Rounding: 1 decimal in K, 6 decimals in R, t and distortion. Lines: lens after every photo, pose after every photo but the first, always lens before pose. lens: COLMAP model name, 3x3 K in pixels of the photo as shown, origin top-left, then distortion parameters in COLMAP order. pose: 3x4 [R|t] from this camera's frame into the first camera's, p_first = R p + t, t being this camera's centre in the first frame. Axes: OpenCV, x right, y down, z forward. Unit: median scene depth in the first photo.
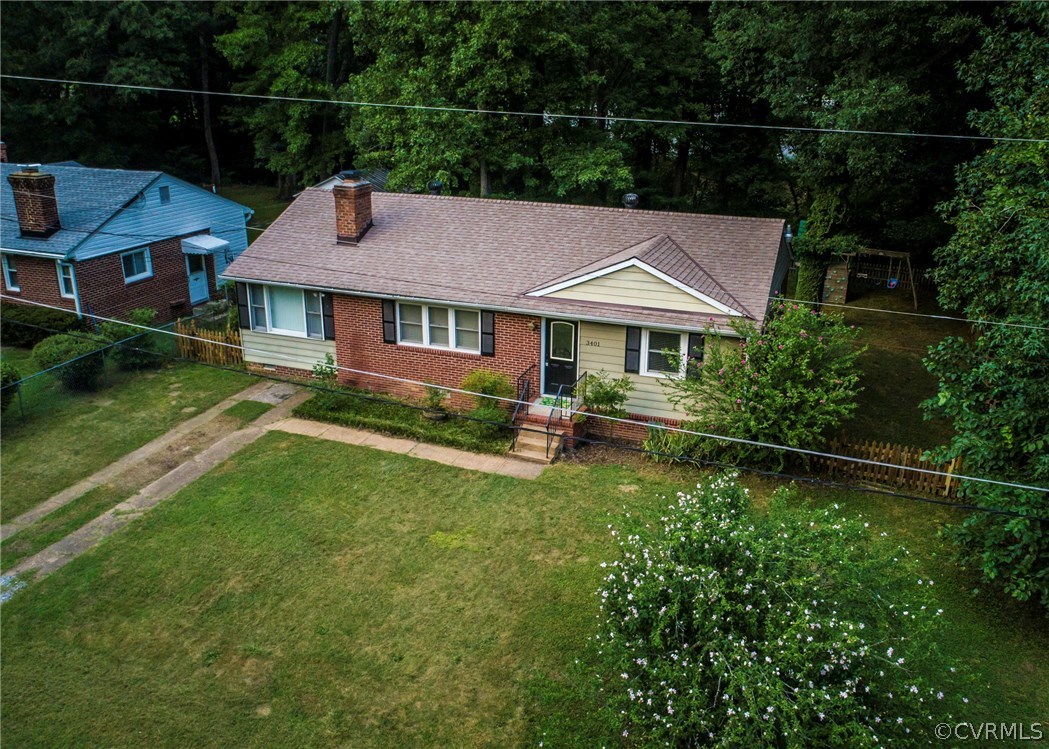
lens RADIAL K [[889.8, 0, 538.2], [0, 889.8, 376.4], [0, 0, 1]] dist [-0.008422, -0.002120]
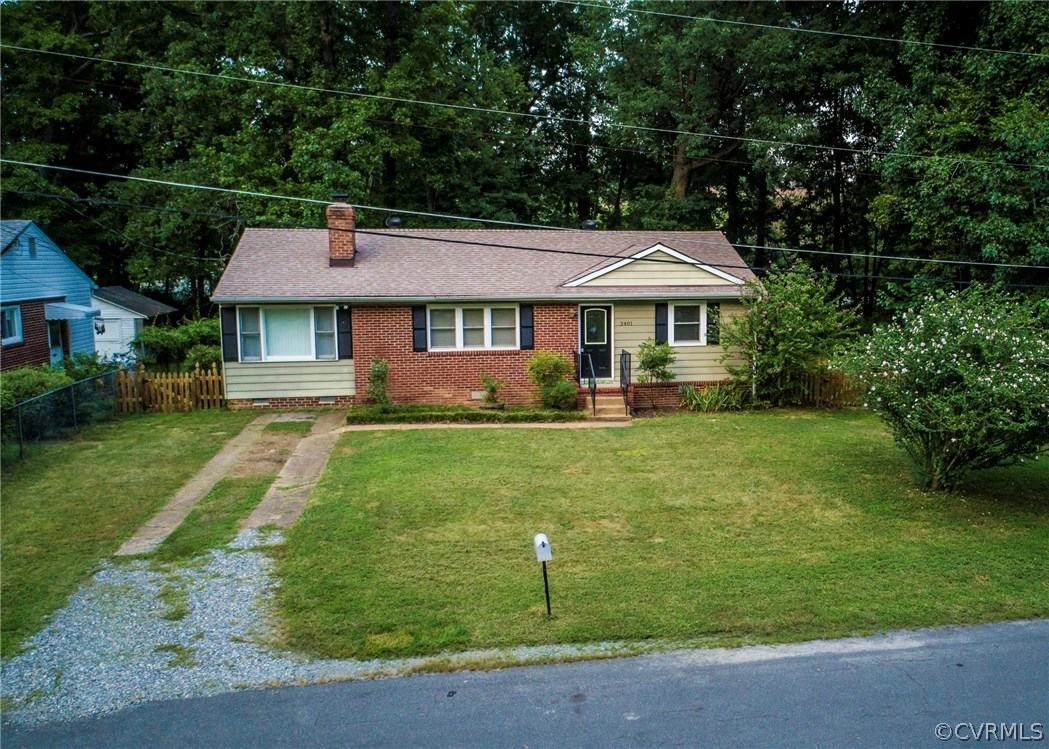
lens RADIAL K [[911.8, 0, 648.7], [0, 911.8, 375.5], [0, 0, 1]] dist [-0.005505, 0.001835]
pose [[0.843661, -0.080141, 0.530861, -0.524331], [0.191329, 0.968755, -0.157818, 0.211311], [-0.501627, 0.234715, 0.832634, 0.029632]]
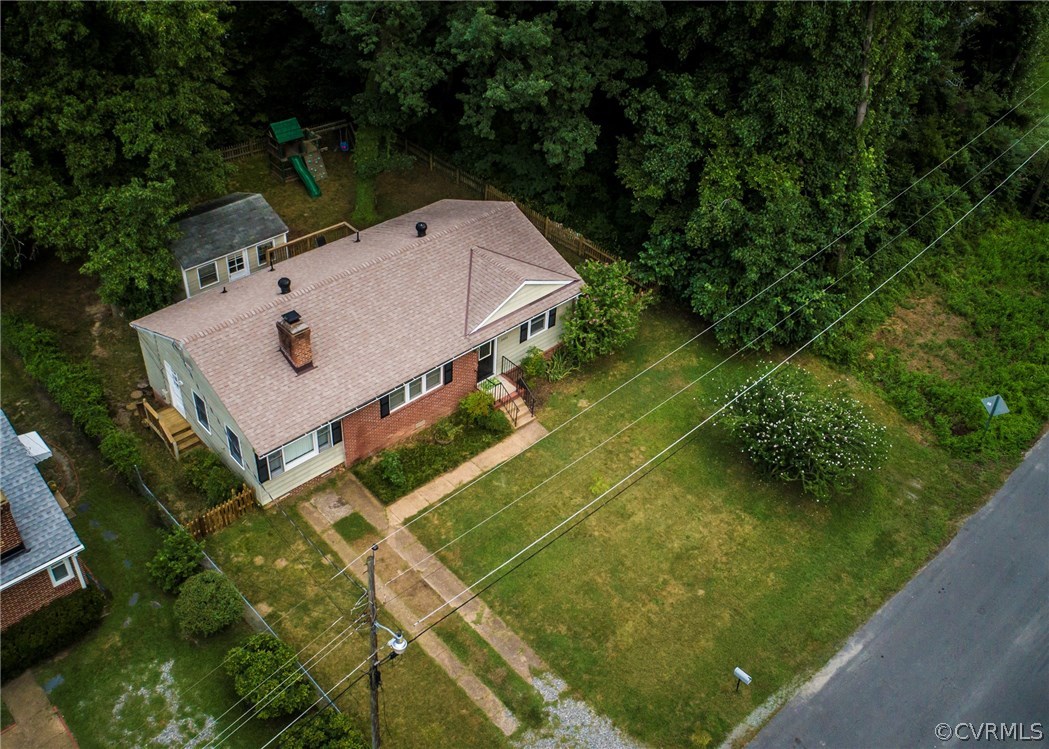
lens RADIAL K [[970.9, 0, 508.4], [0, 970.9, 340.1], [0, 0, 1]] dist [-0.016304, -0.001428]
pose [[0.462859, -0.530669, 0.710036, -1.088824], [0.268849, 0.847316, 0.458012, -0.773801], [-0.844678, -0.021103, 0.534858, 0.101397]]
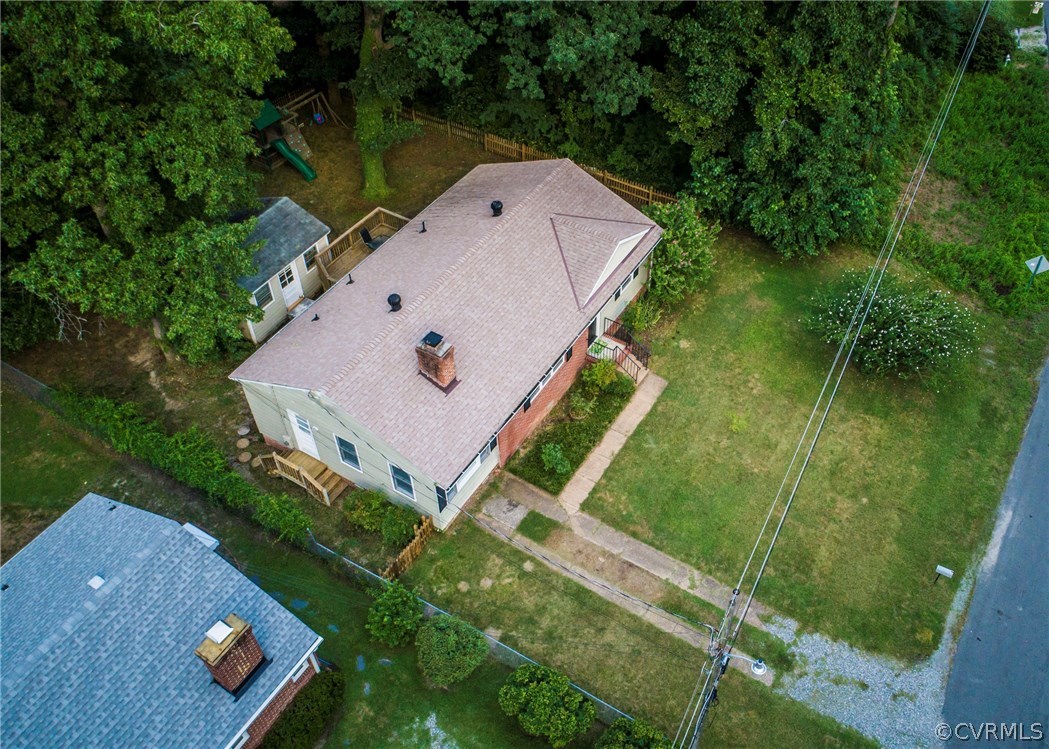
lens RADIAL K [[891.6, 0, 569.4], [0, 891.6, 374.6], [0, 0, 1]] dist [-0.016303, -0.002569]
pose [[0.184757, -0.720458, 0.668434, -1.038662], [0.328637, 0.686281, 0.648858, -0.940106], [-0.926209, 0.099791, 0.363565, 0.498555]]
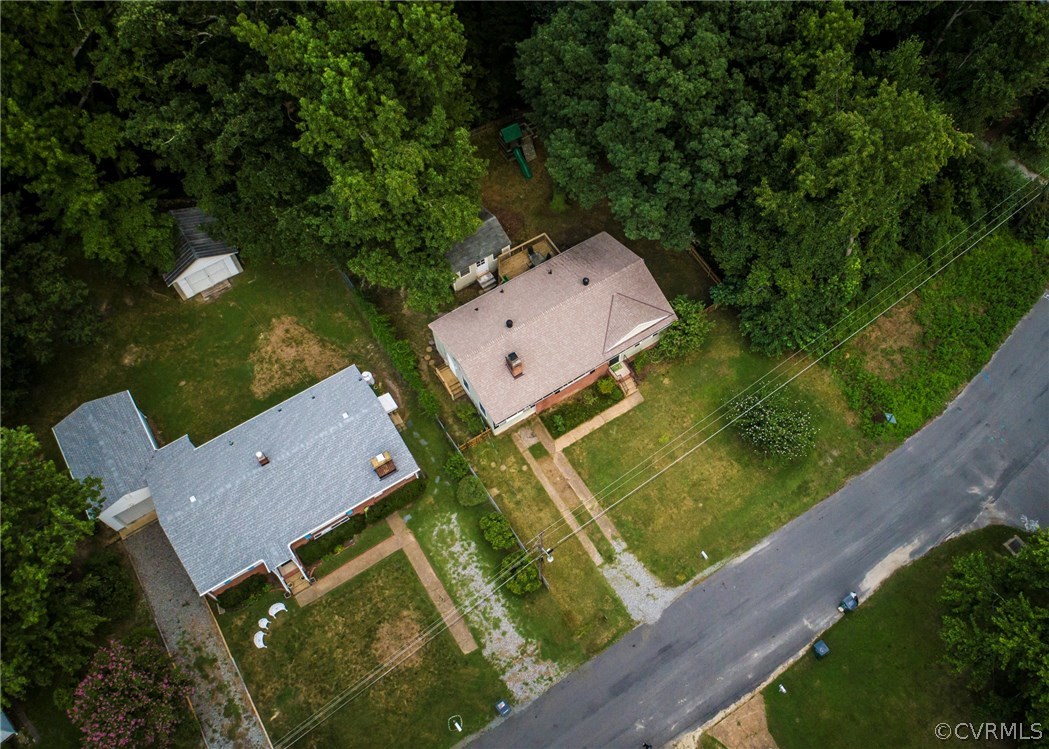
lens RADIAL K [[891.6, 0, 569.4], [0, 891.6, 374.6], [0, 0, 1]] dist [-0.016303, -0.002569]
pose [[0.597304, -0.710857, 0.371362, -1.108809], [0.274679, 0.616350, 0.738013, -2.036832], [-0.753511, -0.338813, 0.563406, -0.454276]]
